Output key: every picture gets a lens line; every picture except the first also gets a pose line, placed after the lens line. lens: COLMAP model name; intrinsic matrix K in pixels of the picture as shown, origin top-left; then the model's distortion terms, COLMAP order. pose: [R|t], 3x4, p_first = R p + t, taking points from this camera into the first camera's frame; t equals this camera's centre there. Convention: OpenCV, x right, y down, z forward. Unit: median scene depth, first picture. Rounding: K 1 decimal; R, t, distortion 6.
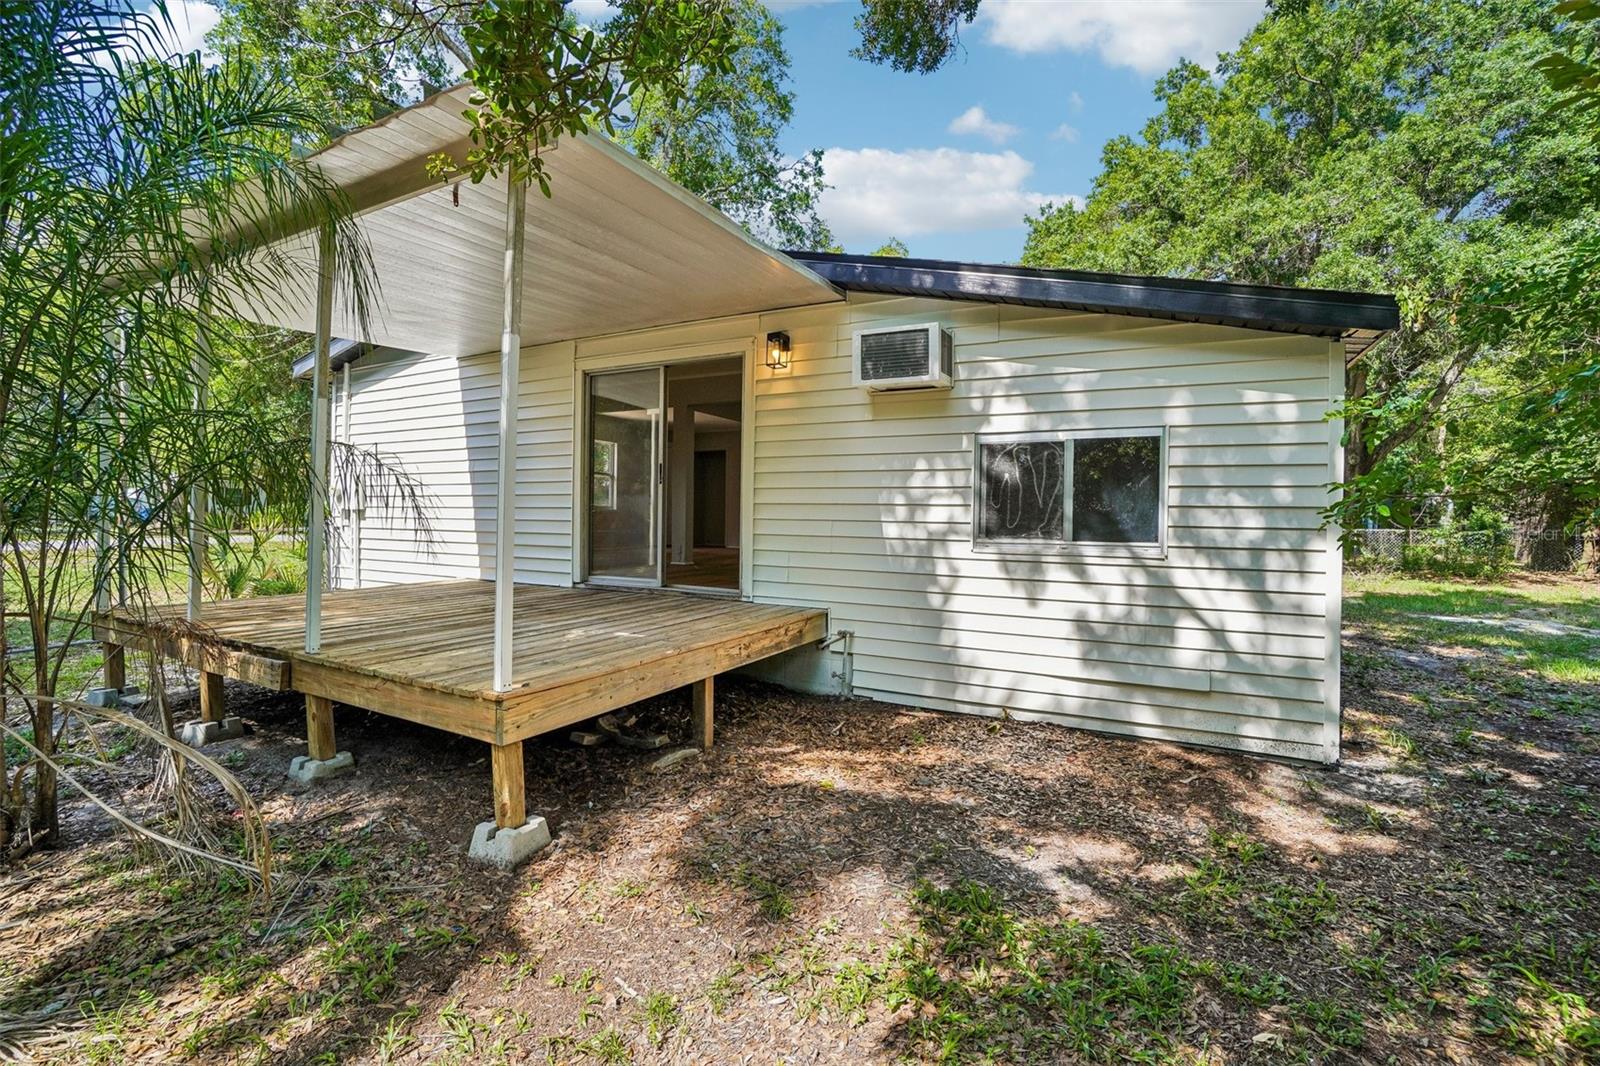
lens RADIAL K [[712.6, 0, 795.1], [0, 712.6, 518.3], [0, 0, 1]] dist [-0.065308, 0.024221]
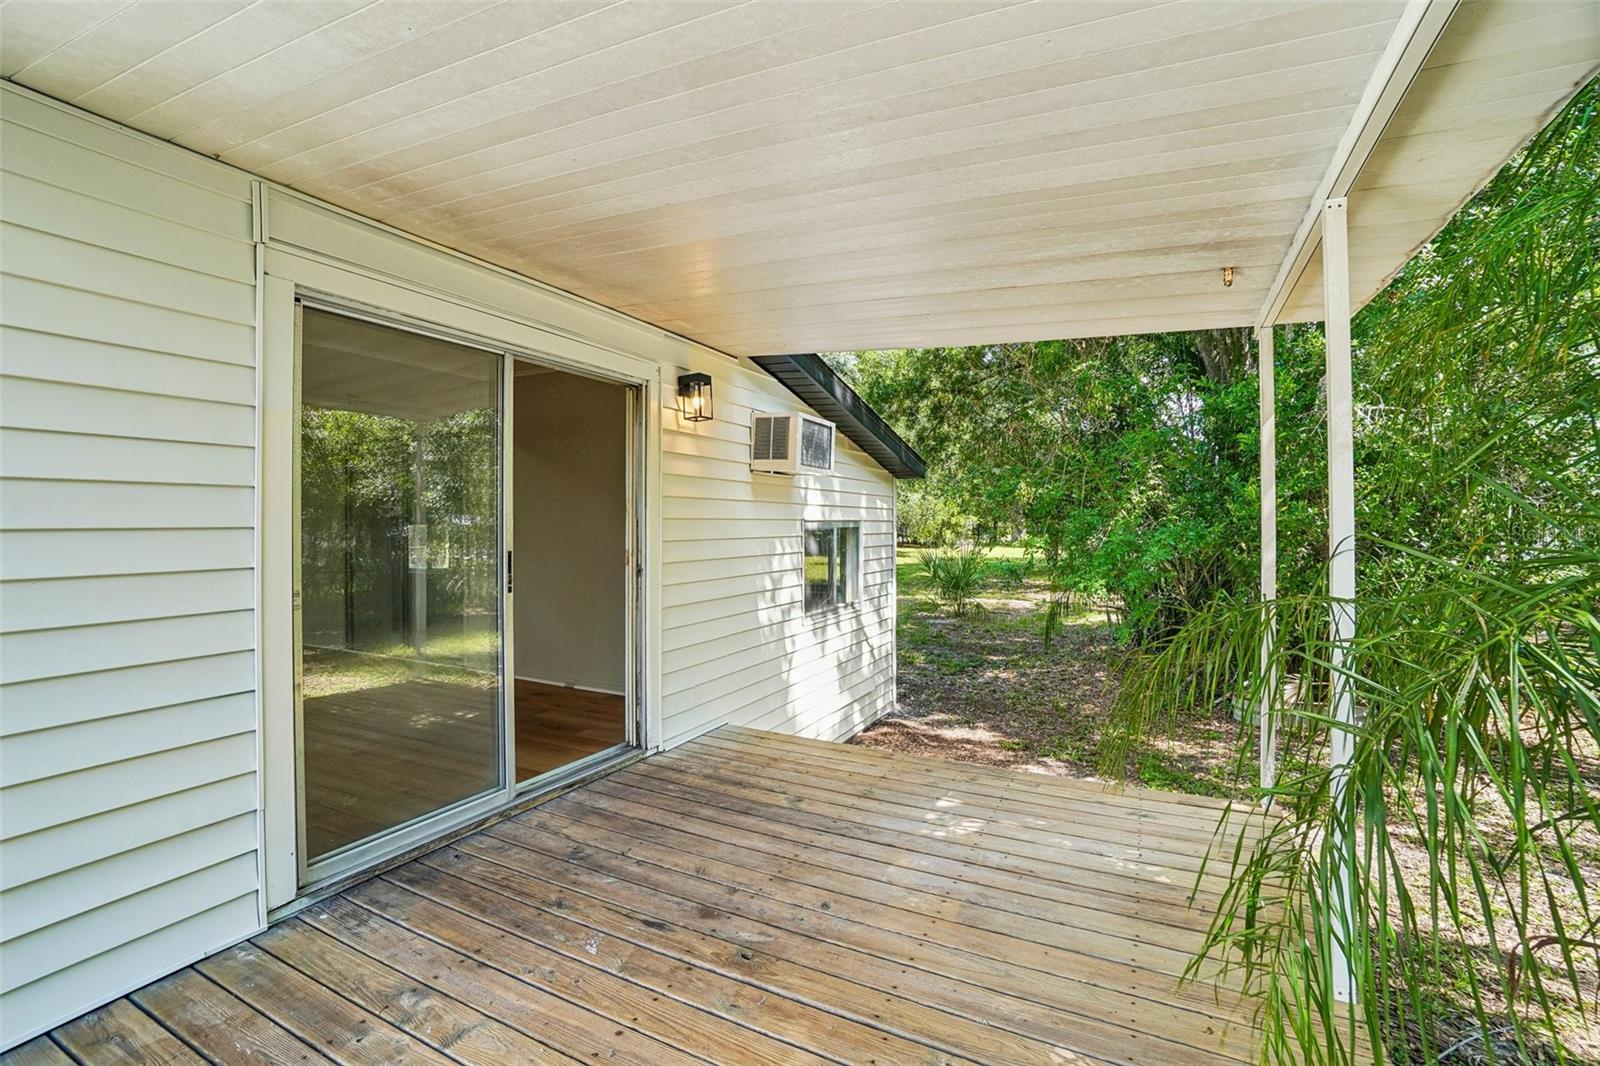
lens RADIAL K [[712.6, 0, 795.1], [0, 712.6, 518.3], [0, 0, 1]] dist [-0.065308, 0.024221]
pose [[-0.006562, -0.005870, 0.999961, -0.934717], [0.015843, 0.999857, 0.005973, -0.135655], [-0.999853, 0.015882, -0.006468, 1.107161]]
